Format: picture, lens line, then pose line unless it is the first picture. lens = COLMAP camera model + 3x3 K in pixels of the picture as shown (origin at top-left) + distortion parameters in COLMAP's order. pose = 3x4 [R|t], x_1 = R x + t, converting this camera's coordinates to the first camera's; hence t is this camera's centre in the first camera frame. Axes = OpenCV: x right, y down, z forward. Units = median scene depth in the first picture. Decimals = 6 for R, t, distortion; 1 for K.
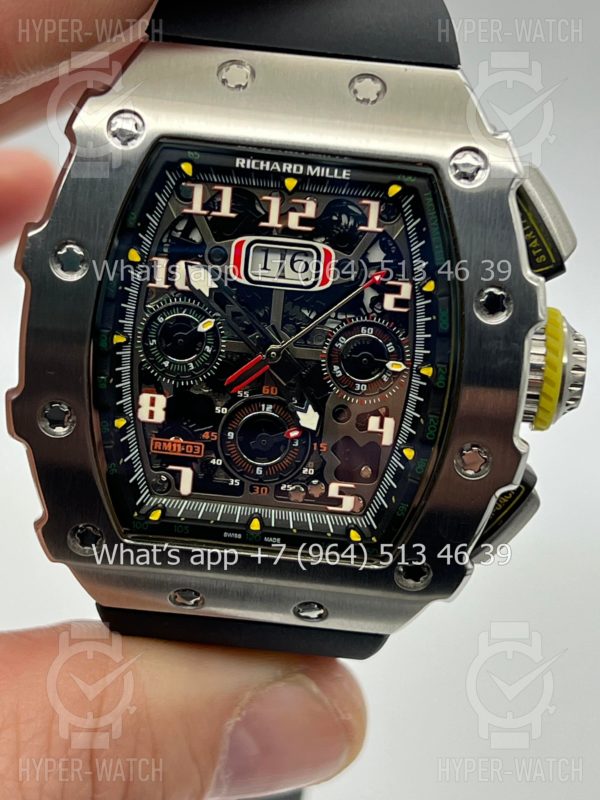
lens RADIAL K [[1958.9, 0, 300.0], [0, 1958.9, 400.0], [0, 0, 1]] dist [0.018032, -0.246098]
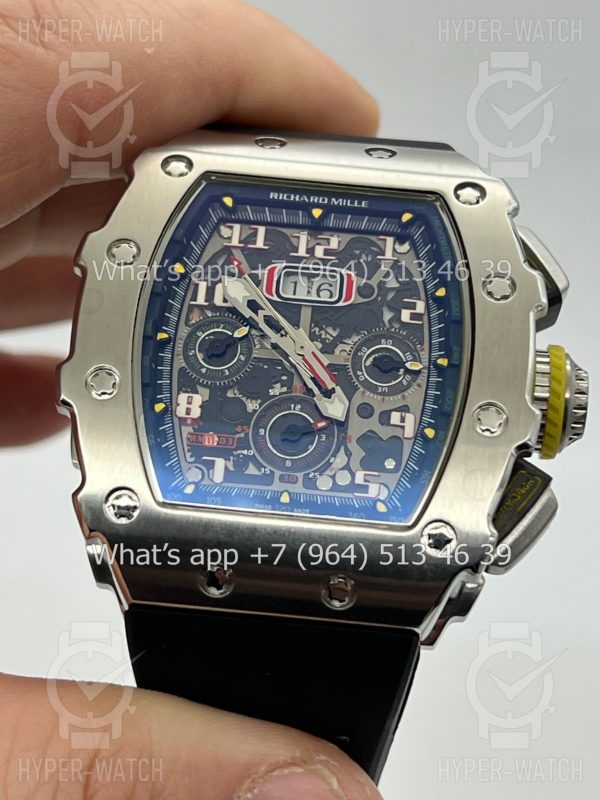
lens RADIAL K [[1958.9, 0, 300.0], [0, 1958.9, 400.0], [0, 0, 1]] dist [0.018032, -0.246098]
pose [[0.999970, 0.000419, 0.007673, -0.023190], [0.004299, 0.797105, -0.603825, 0.661555], [-0.006369, 0.603840, 0.797080, 0.141986]]
